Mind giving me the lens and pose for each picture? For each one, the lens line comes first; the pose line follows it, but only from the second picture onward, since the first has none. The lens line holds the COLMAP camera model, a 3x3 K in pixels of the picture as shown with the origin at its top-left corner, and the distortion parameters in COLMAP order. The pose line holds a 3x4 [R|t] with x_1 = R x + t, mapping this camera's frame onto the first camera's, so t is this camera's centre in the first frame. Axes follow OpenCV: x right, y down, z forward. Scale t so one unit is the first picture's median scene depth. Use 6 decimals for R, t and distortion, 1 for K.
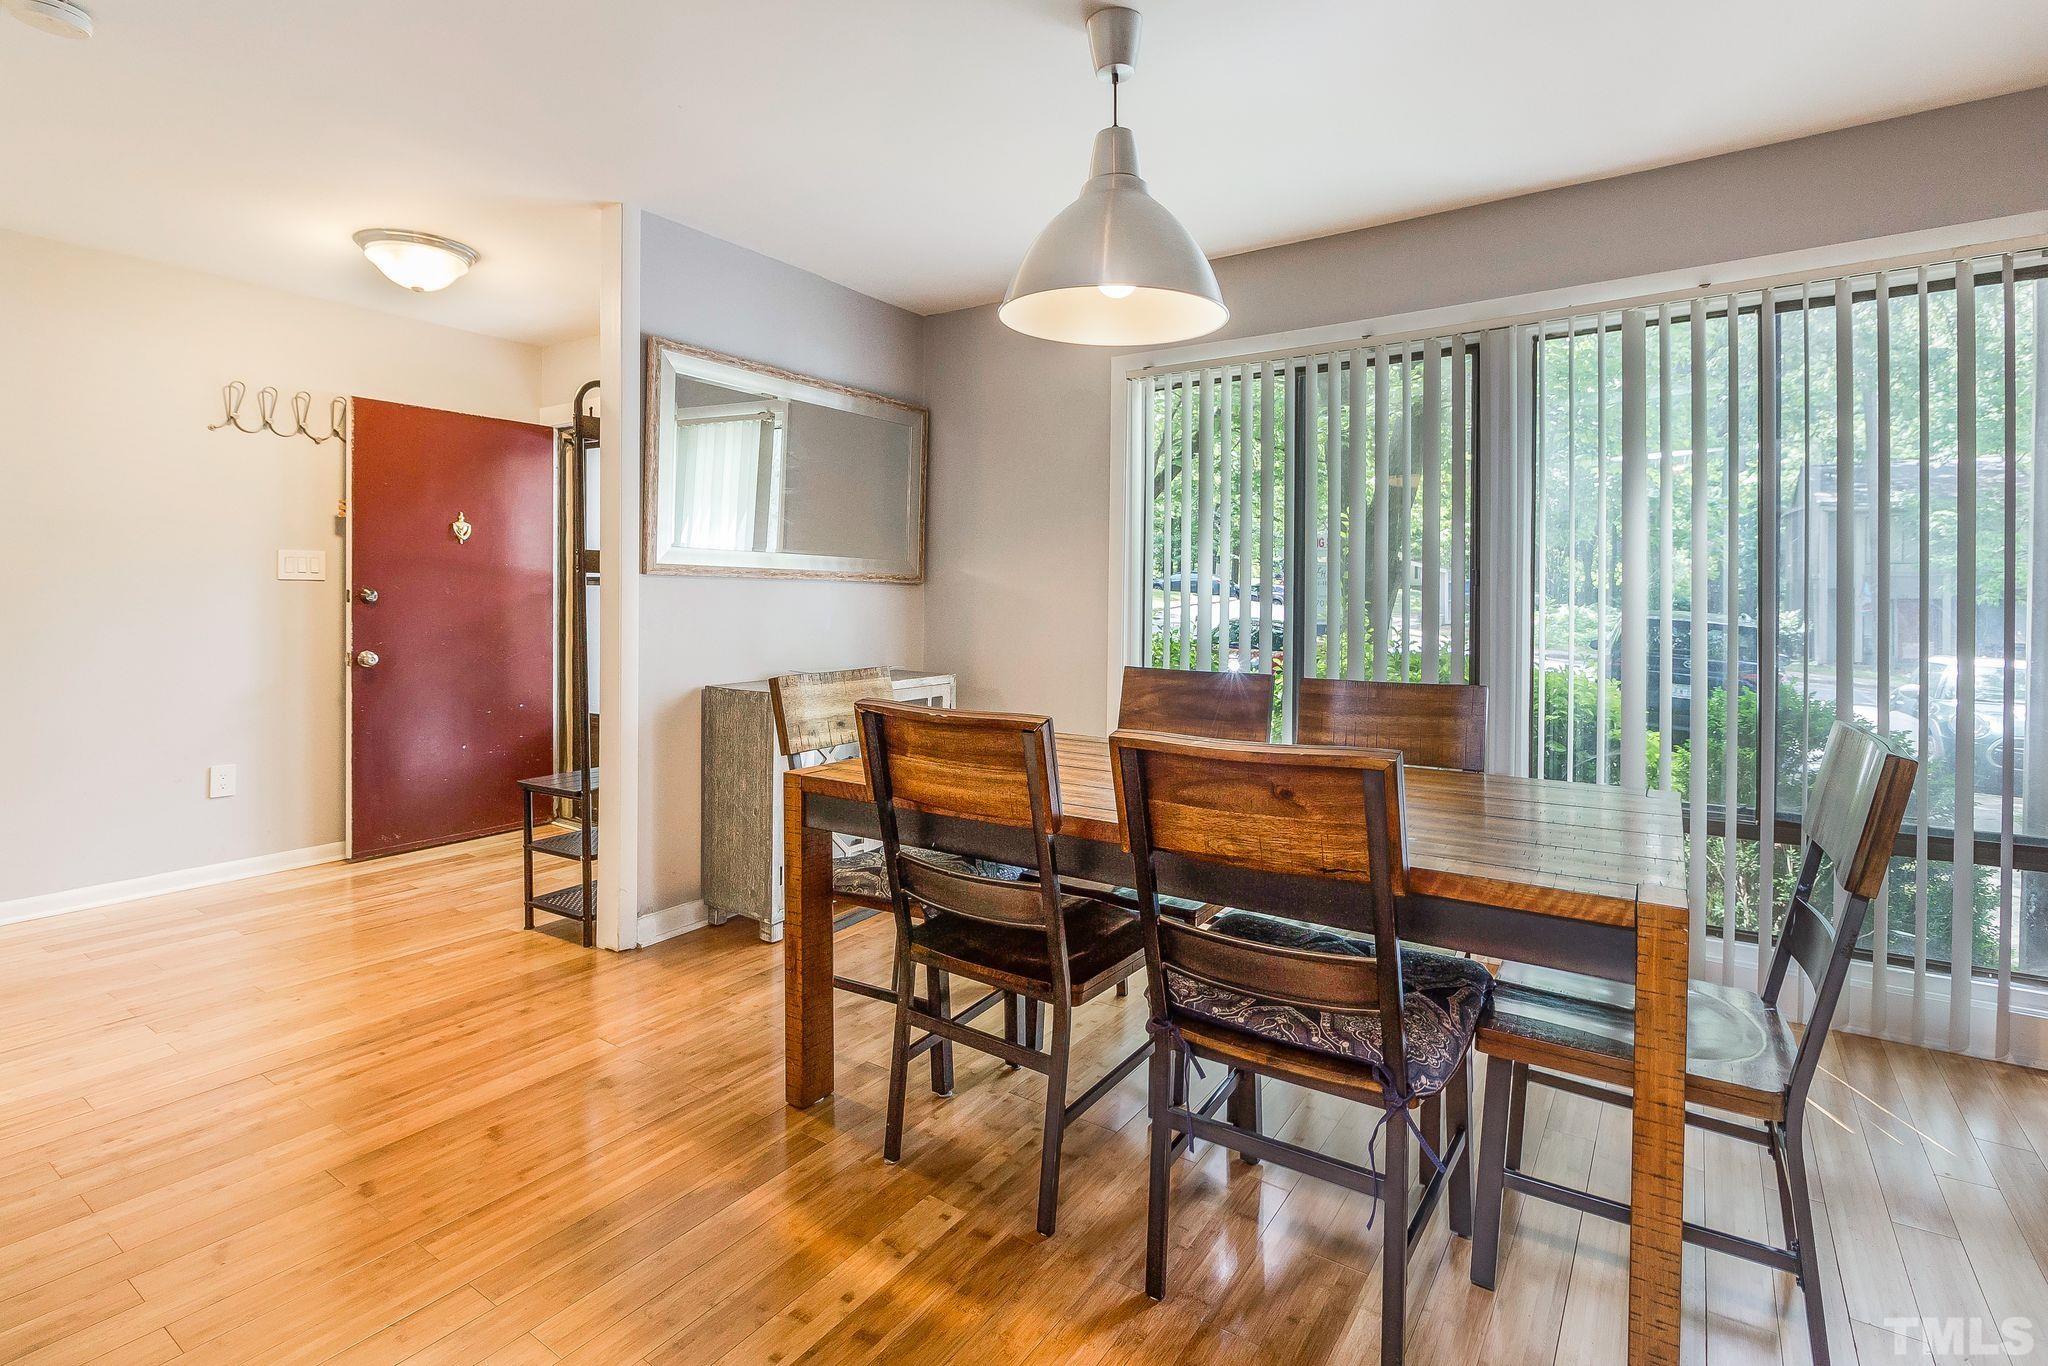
lens RADIAL K [[961.6, 0, 1041.6], [0, 961.6, 604.3], [0, 0, 1]] dist [0.005392, 0.000029]
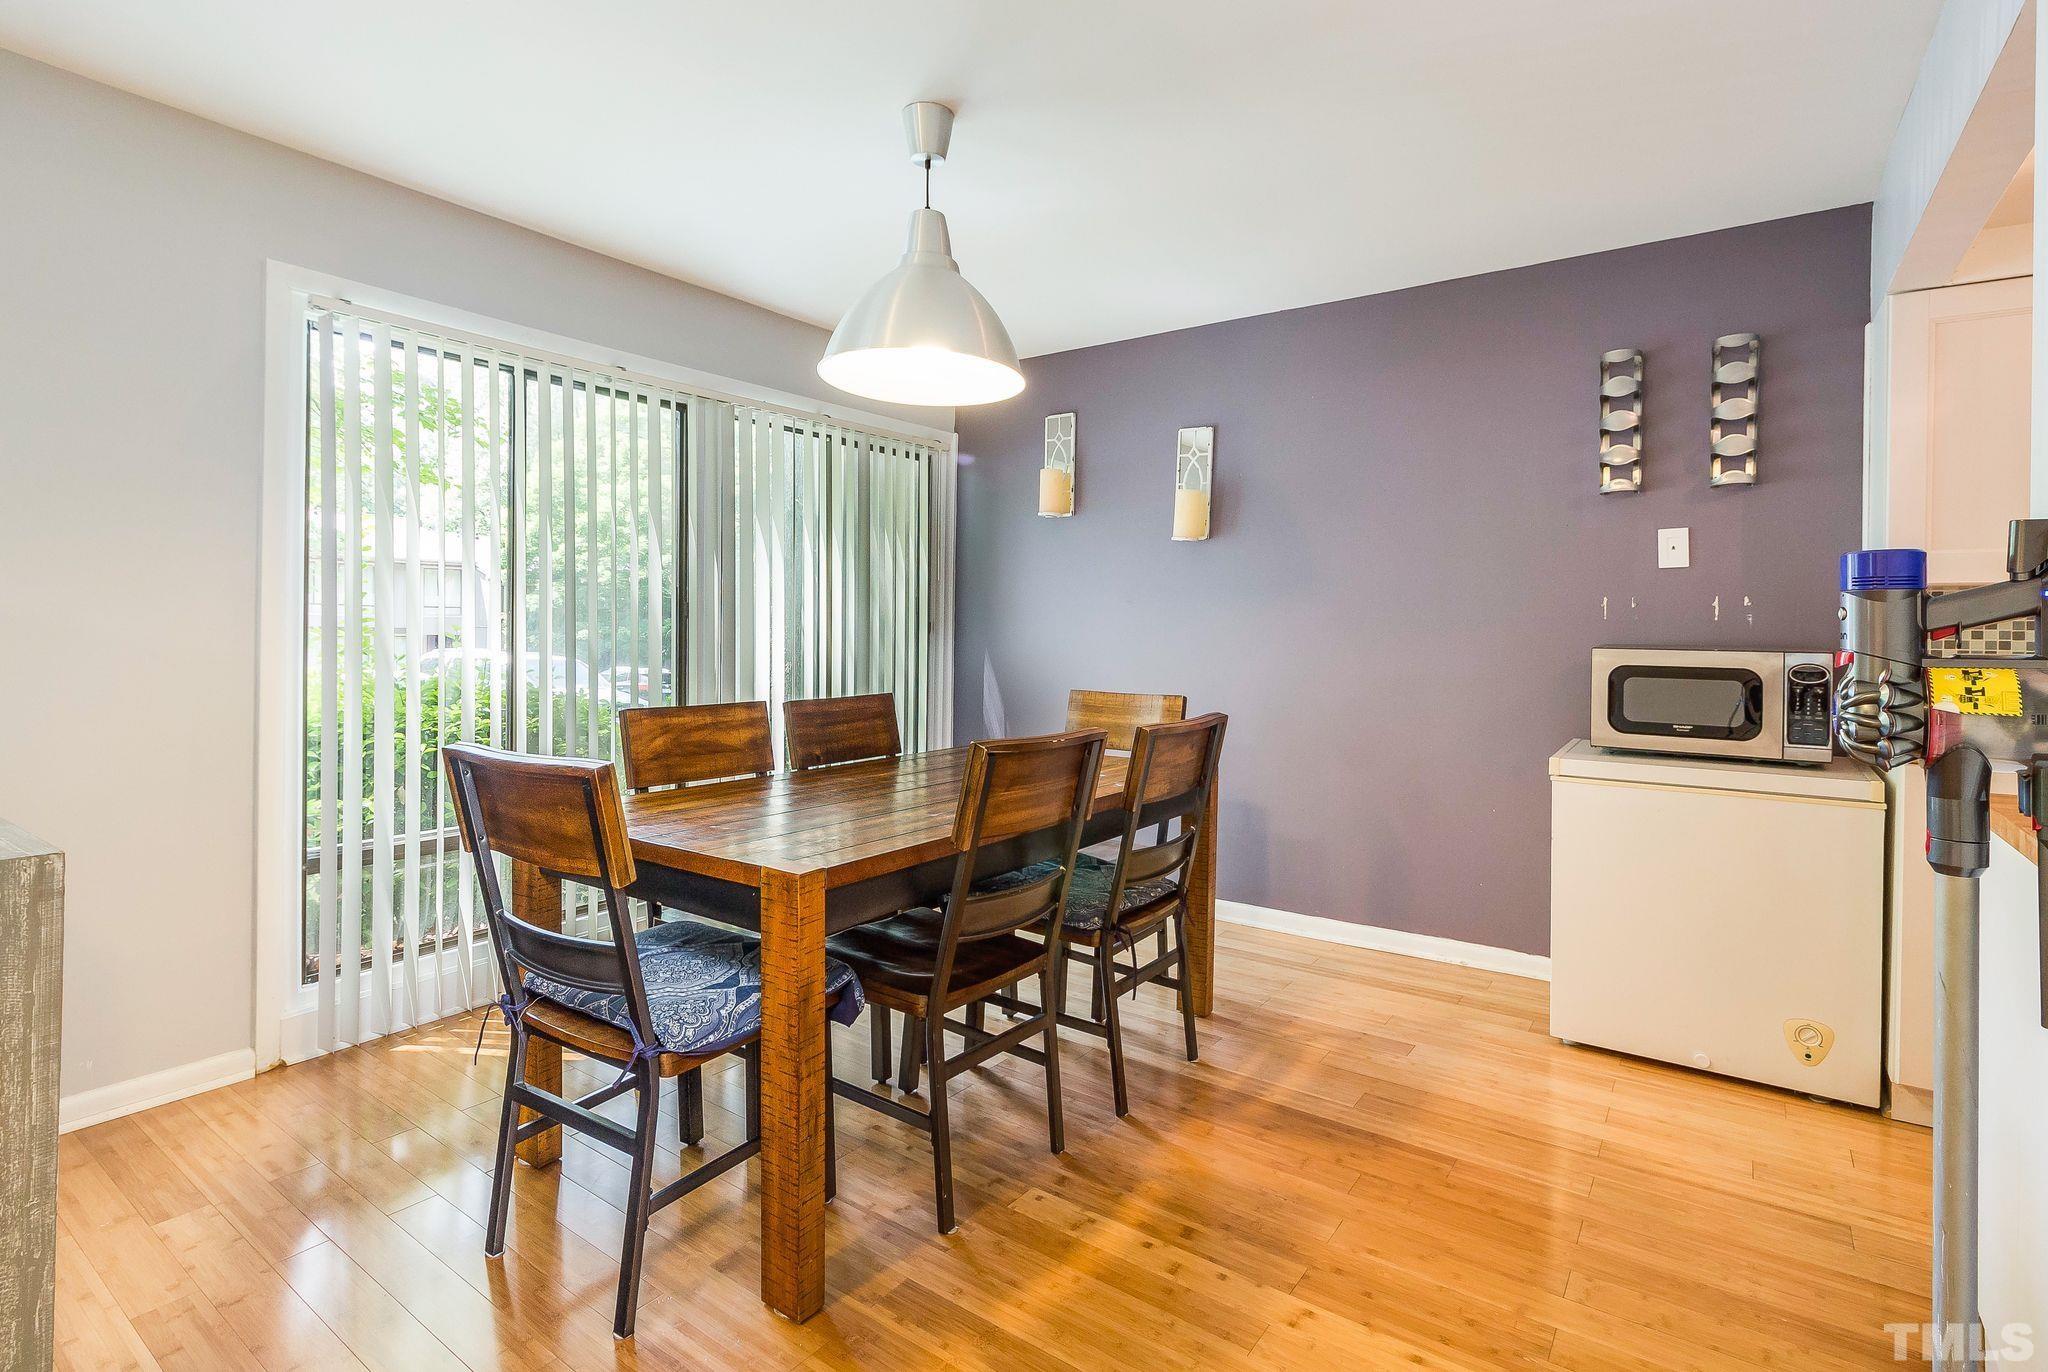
lens RADIAL K [[961.6, 0, 1020.4], [0, 961.6, 630.6], [0, 0, 1]] dist [0.005392, 0.000029]
pose [[0.043942, -0.003436, 0.999028, -1.404817], [-0.009488, 0.999948, 0.003856, -0.020276], [-0.998989, -0.009648, 0.043907, 1.145661]]
